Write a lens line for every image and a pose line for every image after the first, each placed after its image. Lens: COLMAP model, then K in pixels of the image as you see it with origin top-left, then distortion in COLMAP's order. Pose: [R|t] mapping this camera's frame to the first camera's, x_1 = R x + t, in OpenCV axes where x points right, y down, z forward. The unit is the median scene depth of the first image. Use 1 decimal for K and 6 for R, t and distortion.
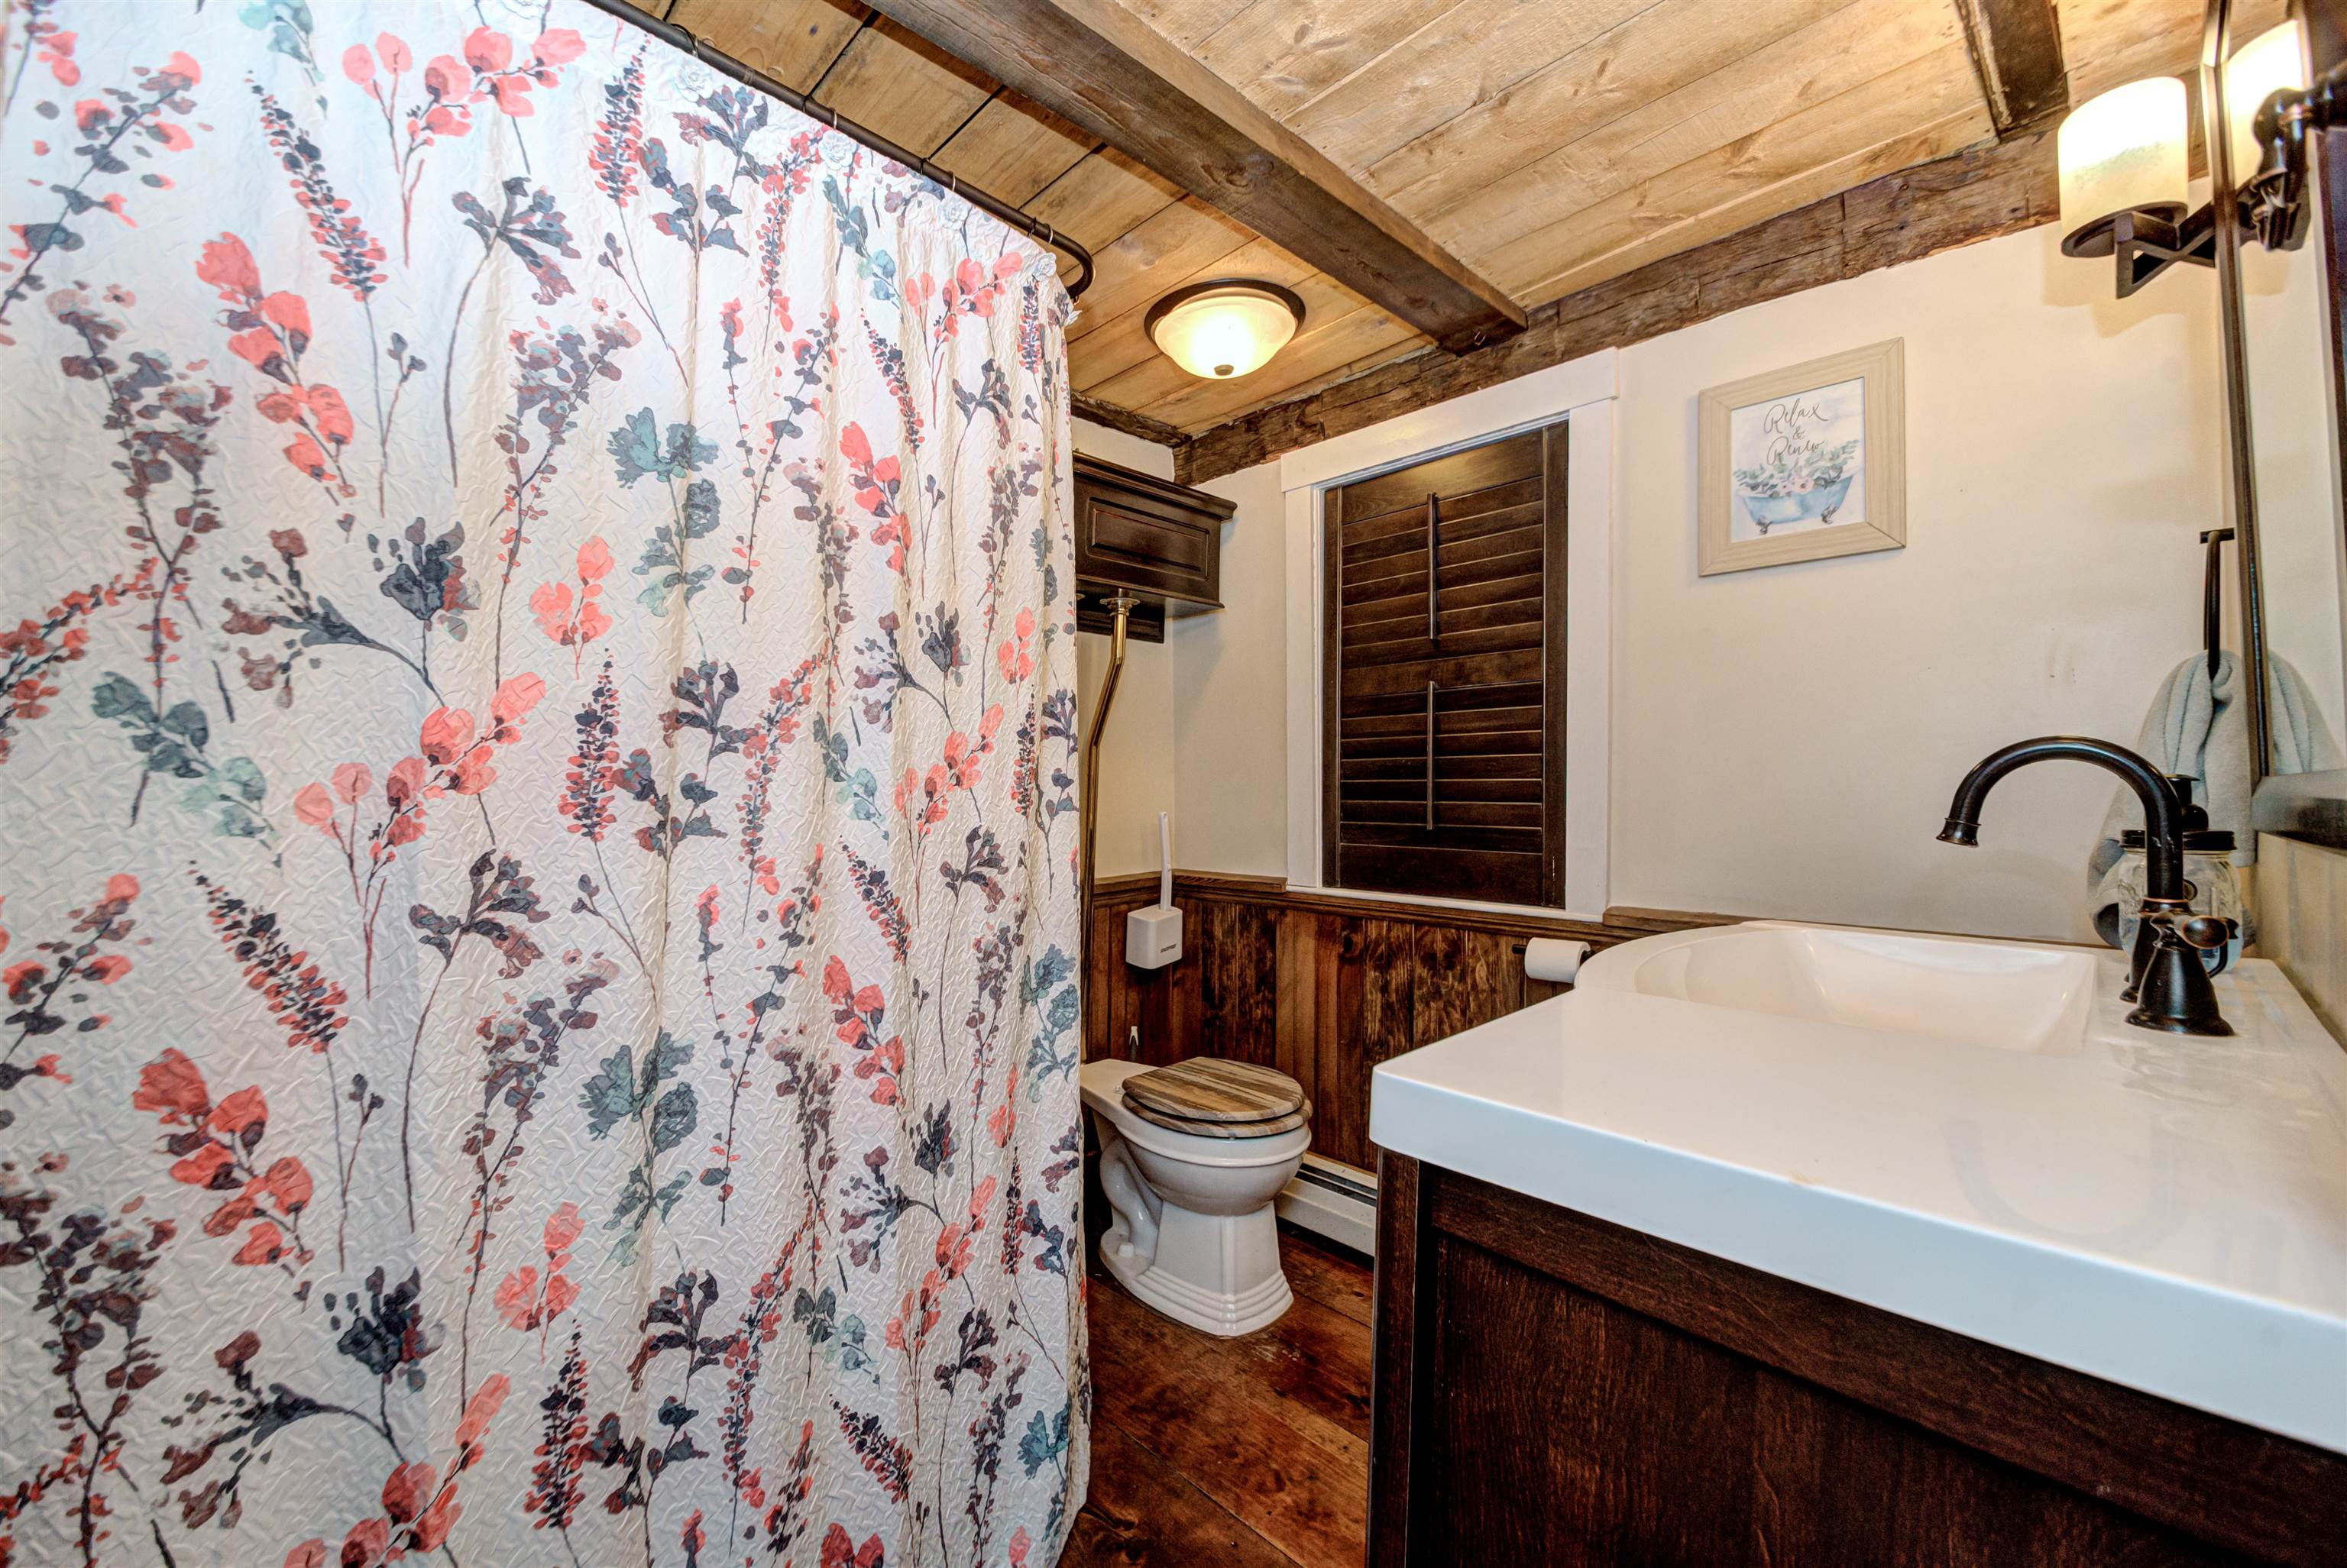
lens RADIAL K [[924.2, 0, 1164.8], [0, 924.2, 777.2], [0, 0, 1]] dist [0.000274, 0.000081]
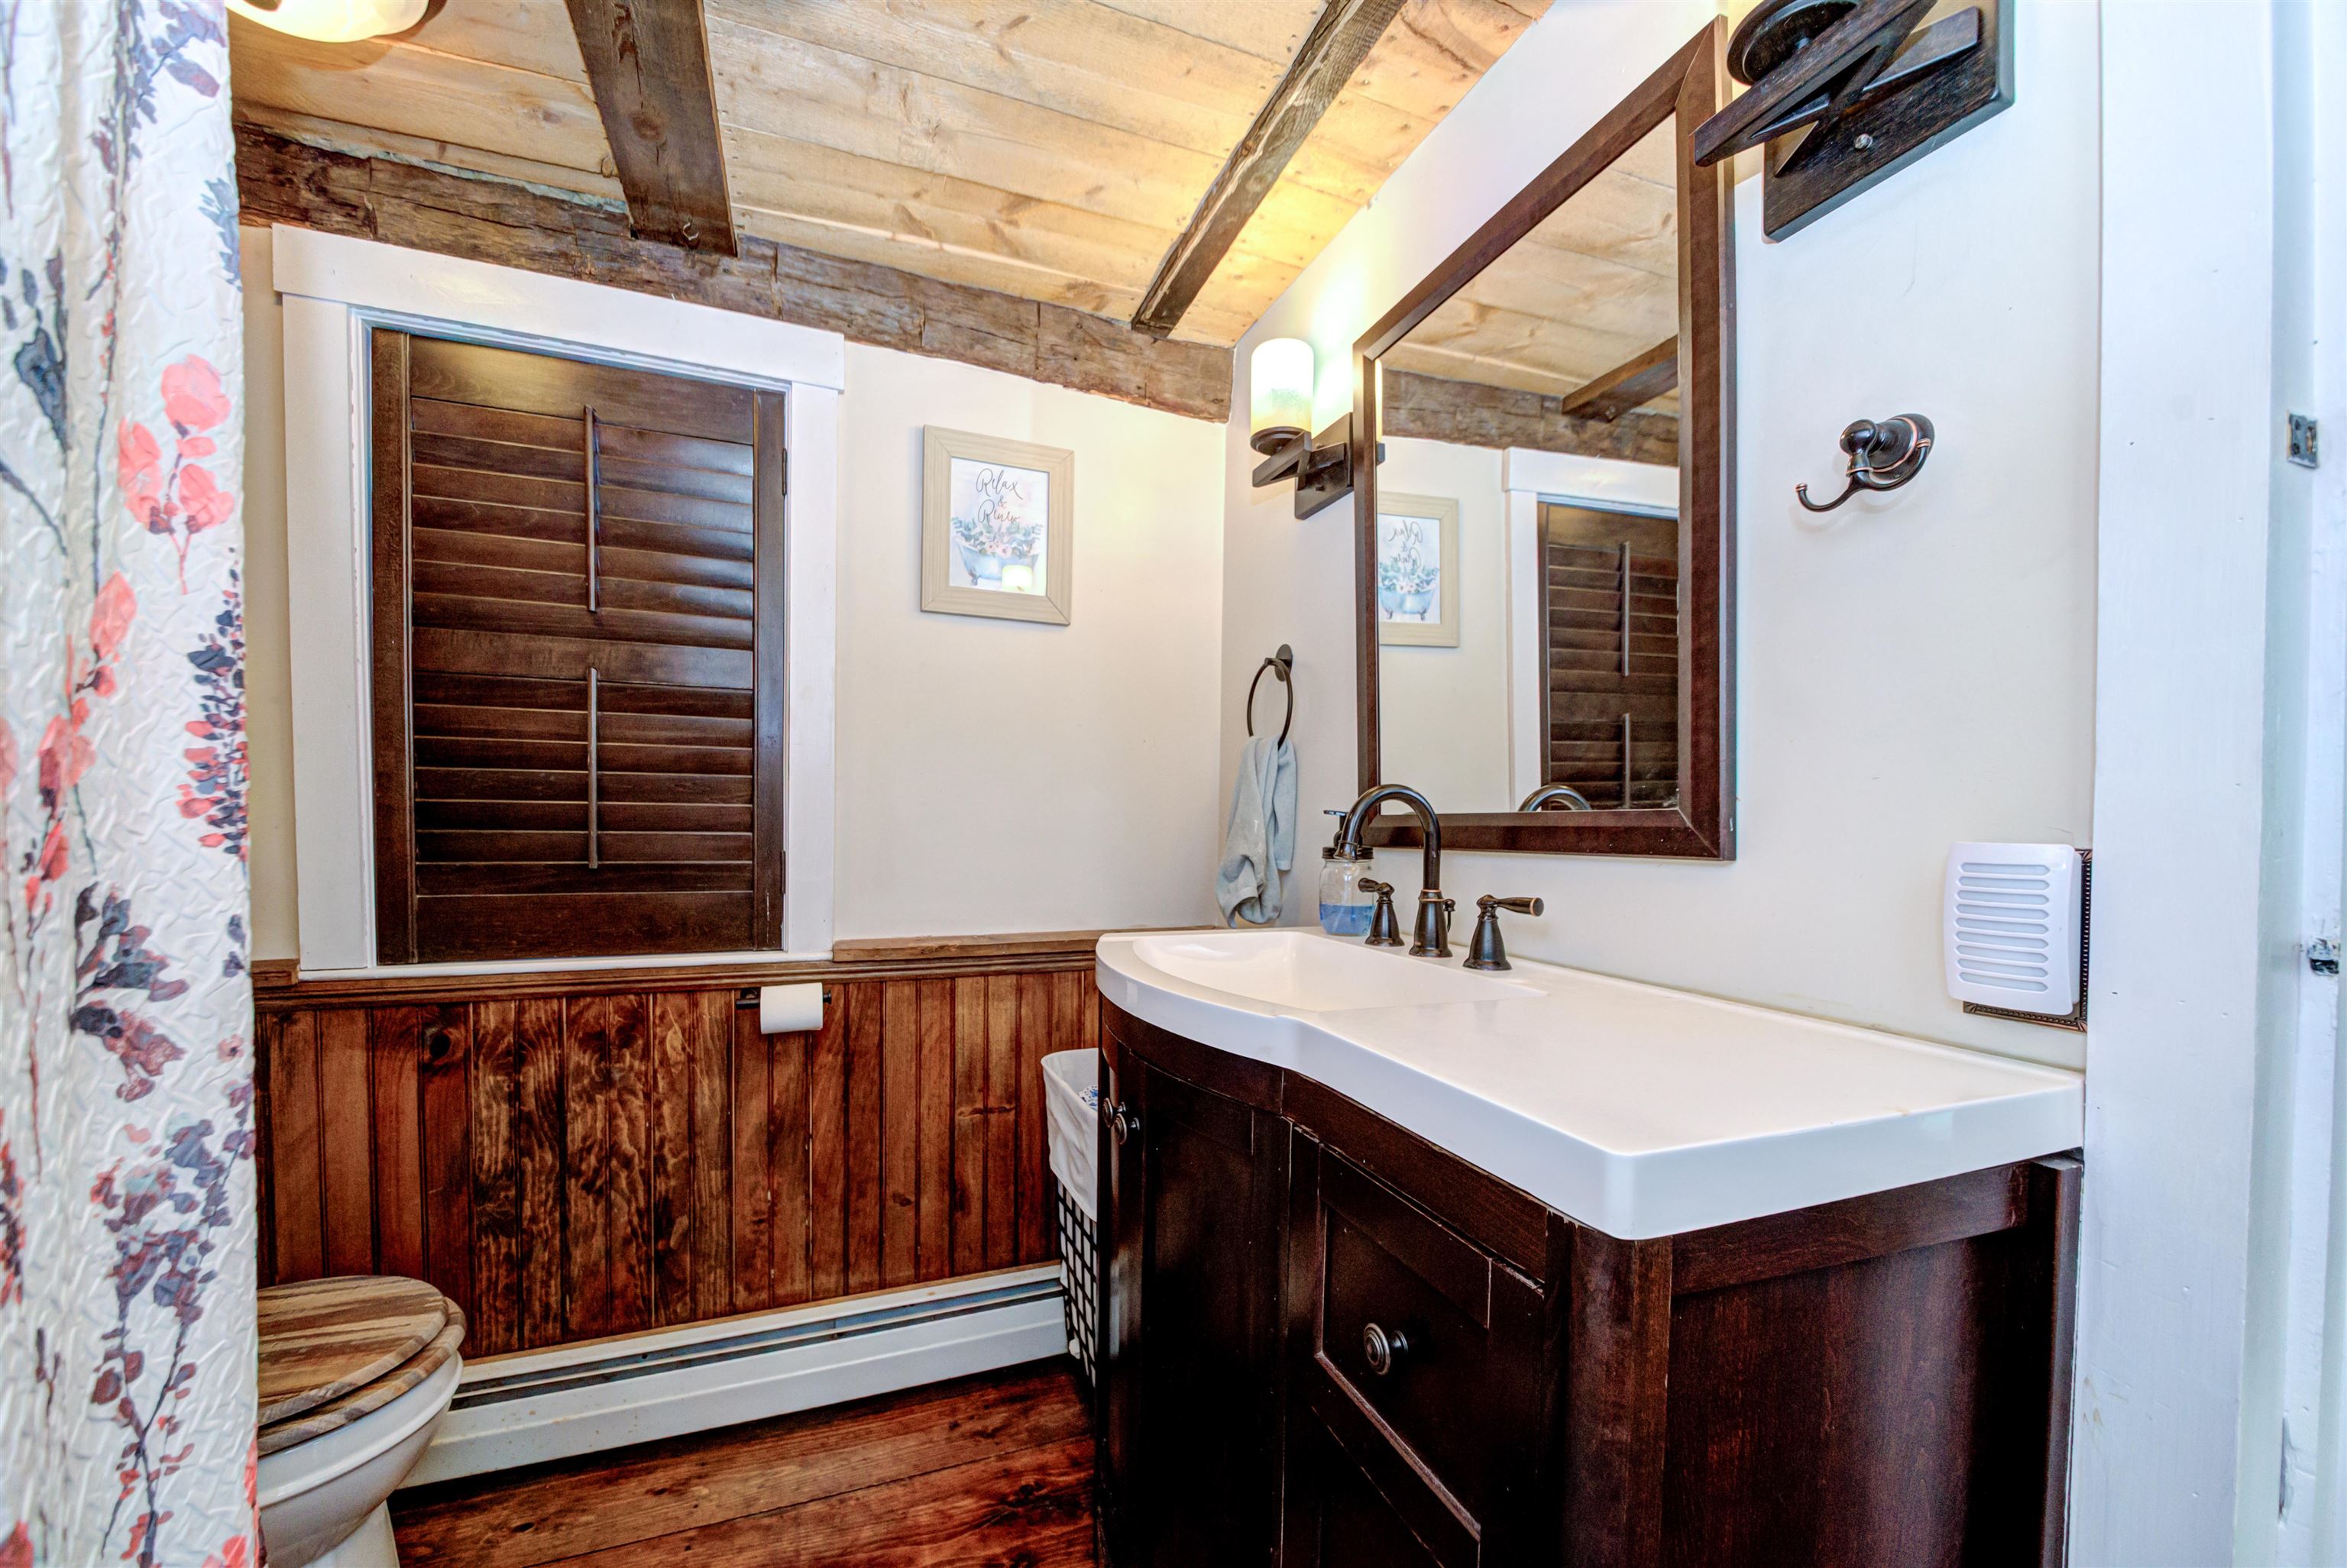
lens RADIAL K [[950.3, 0, 1180.9], [0, 950.3, 879.2], [0, 0, 1]] dist [0.002124, 0.000100]
pose [[0.374584, -0.045293, 0.926086, -0.266411], [-0.021057, 0.998133, 0.057334, 0.011932], [-0.926954, -0.040977, 0.372931, 0.290548]]
